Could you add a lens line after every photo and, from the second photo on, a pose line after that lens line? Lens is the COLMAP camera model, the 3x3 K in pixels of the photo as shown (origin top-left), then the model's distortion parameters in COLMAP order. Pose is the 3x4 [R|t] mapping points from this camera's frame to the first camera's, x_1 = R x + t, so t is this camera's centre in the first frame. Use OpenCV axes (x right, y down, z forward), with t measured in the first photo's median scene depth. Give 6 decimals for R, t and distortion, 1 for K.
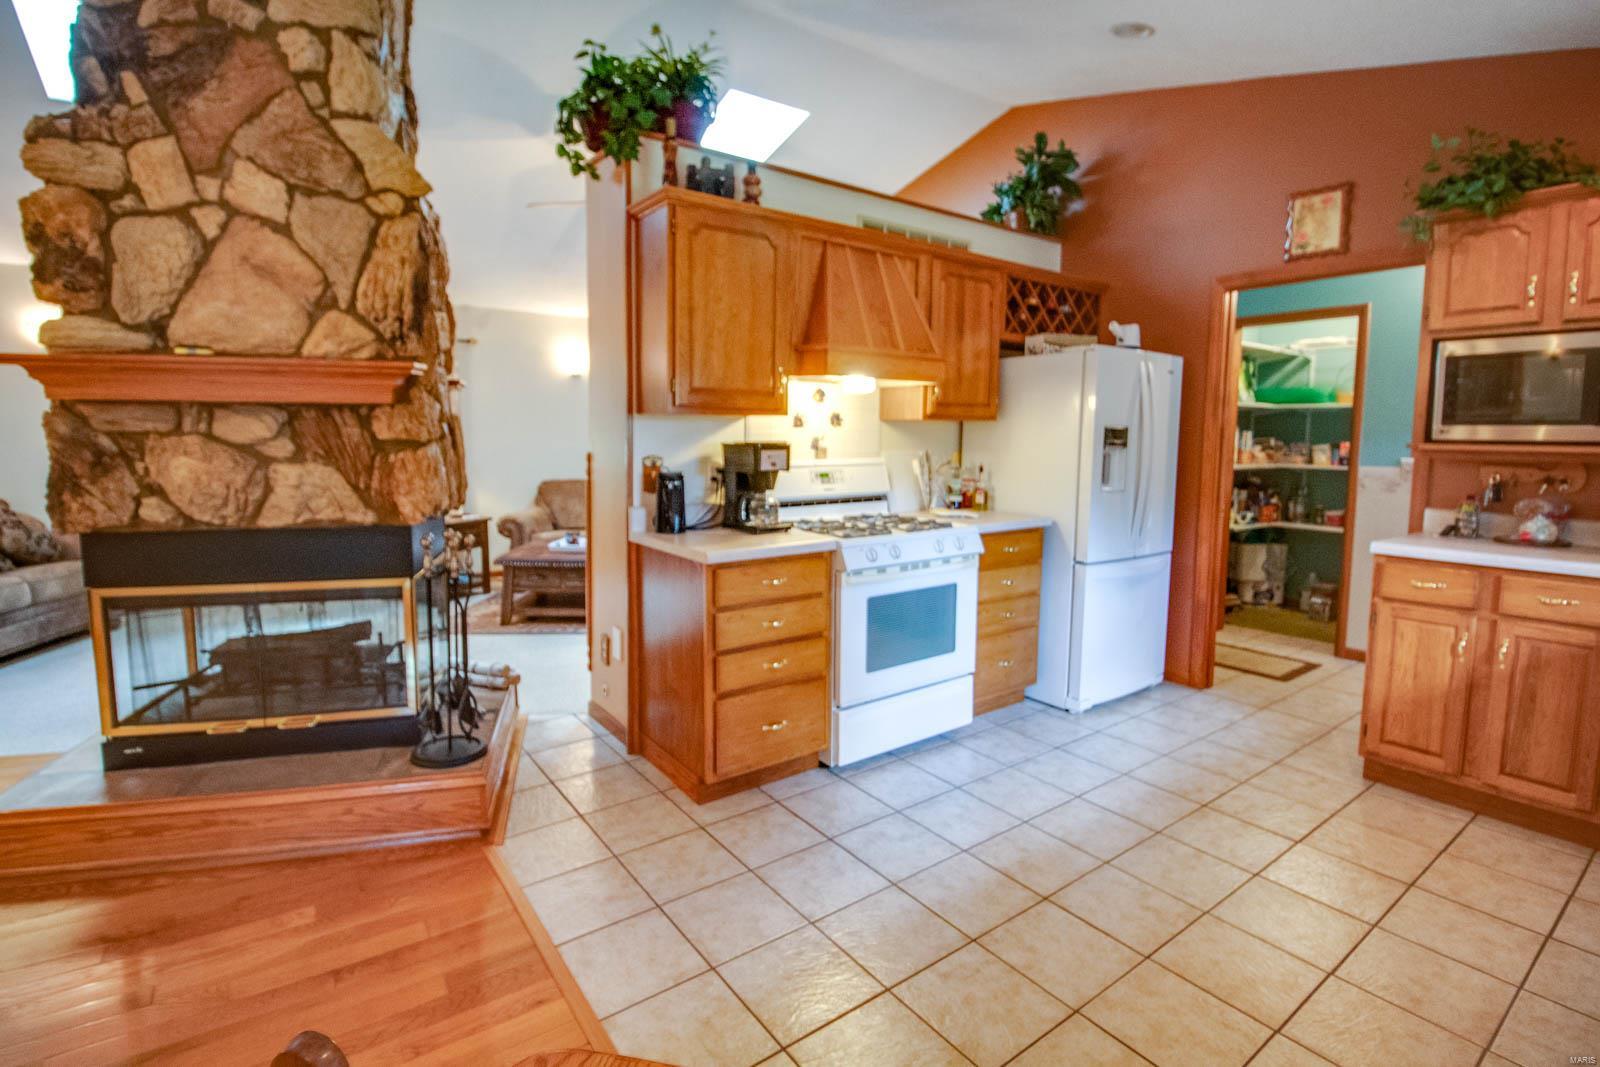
lens RADIAL K [[749.8, 0, 793.6], [0, 749.8, 504.8], [0, 0, 1]] dist [-0.001528, -0.013150]
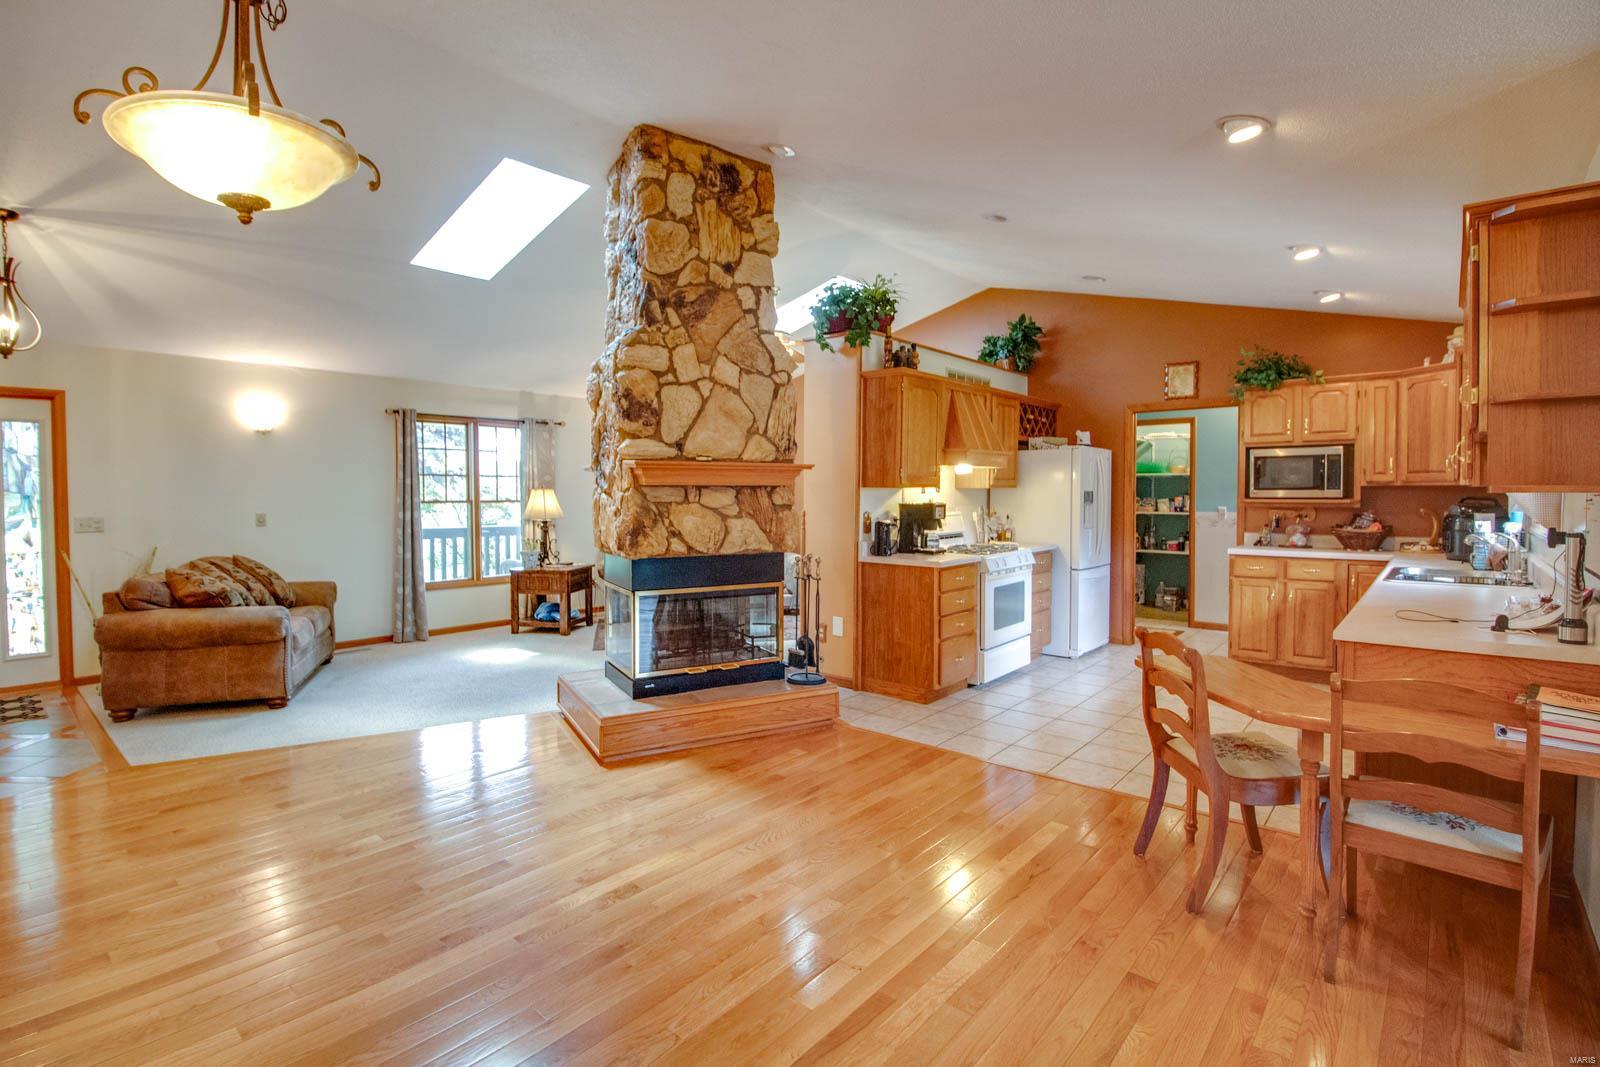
lens RADIAL K [[742.7, 0, 801.6], [0, 742.7, 509.2], [0, 0, 1]] dist [-0.000001, -0.014999]
pose [[0.971579, -0.015083, 0.236236, -0.851612], [0.031285, 0.997396, -0.064986, 0.040267], [-0.234640, 0.070530, 0.969520, -0.707388]]
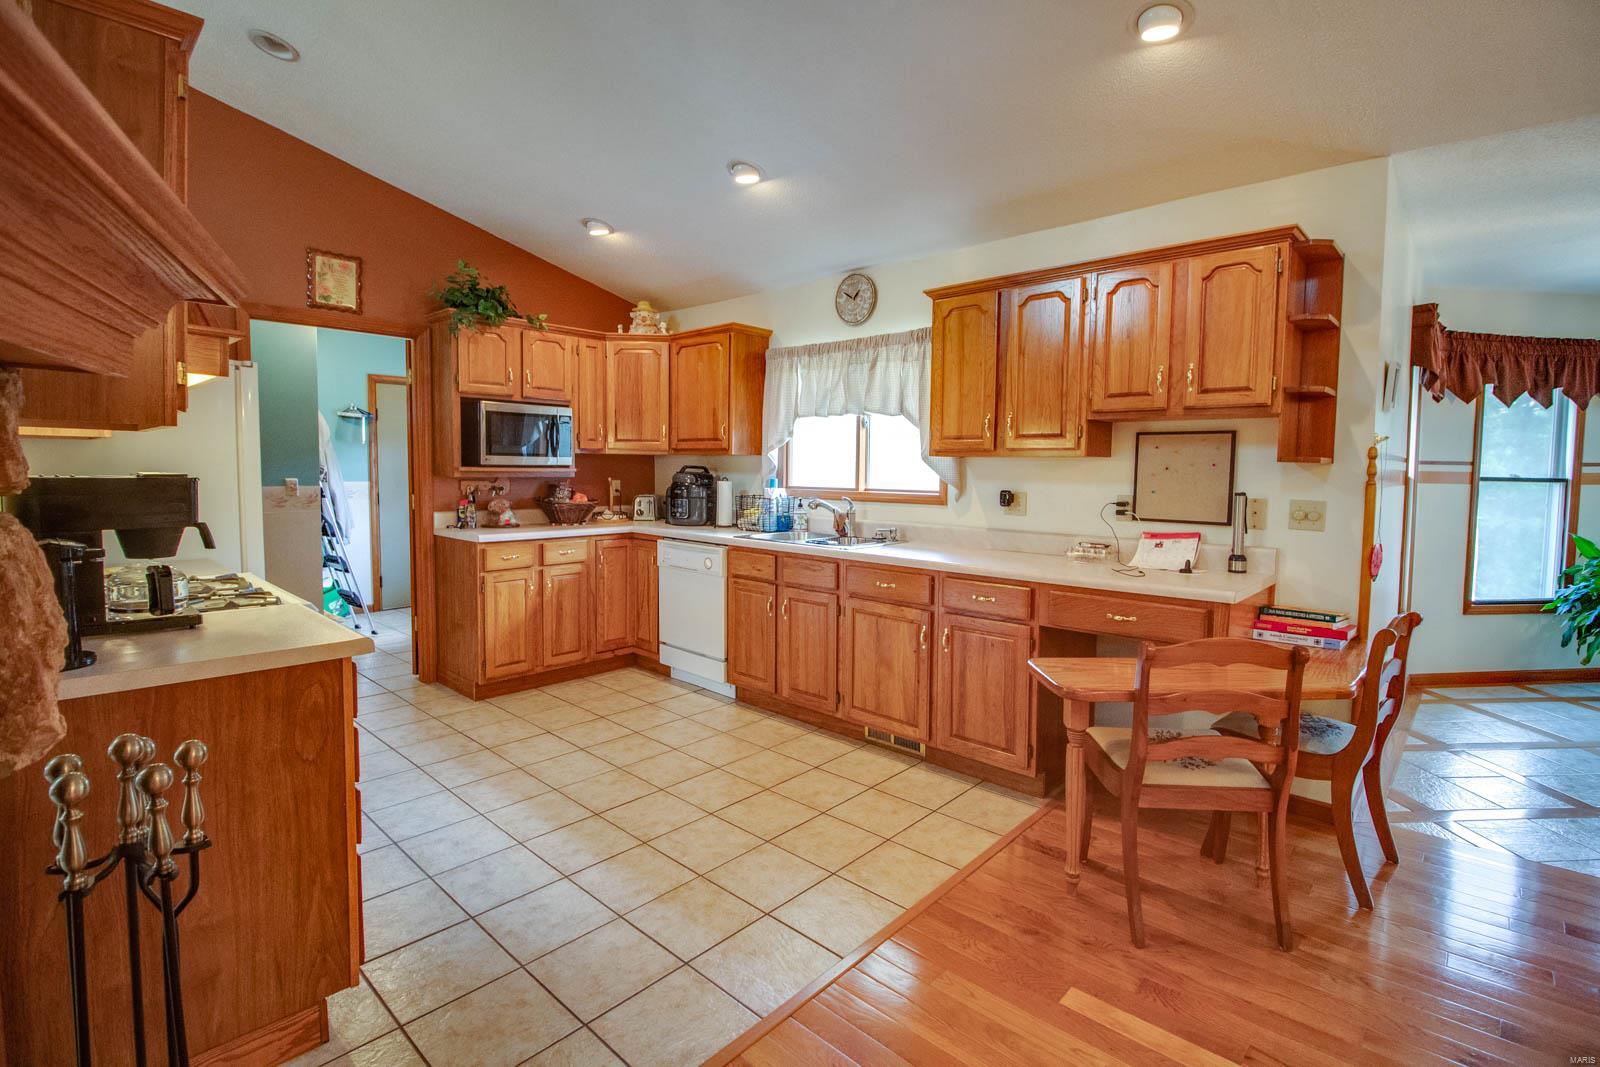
lens RADIAL K [[742.7, 0, 801.6], [0, 742.7, 509.2], [0, 0, 1]] dist [-0.000001, -0.014999]
pose [[-0.197771, -0.063958, 0.978159, -0.806242], [0.077606, 0.993715, 0.080666, -0.072250], [-0.977171, 0.091864, -0.191565, 0.695077]]
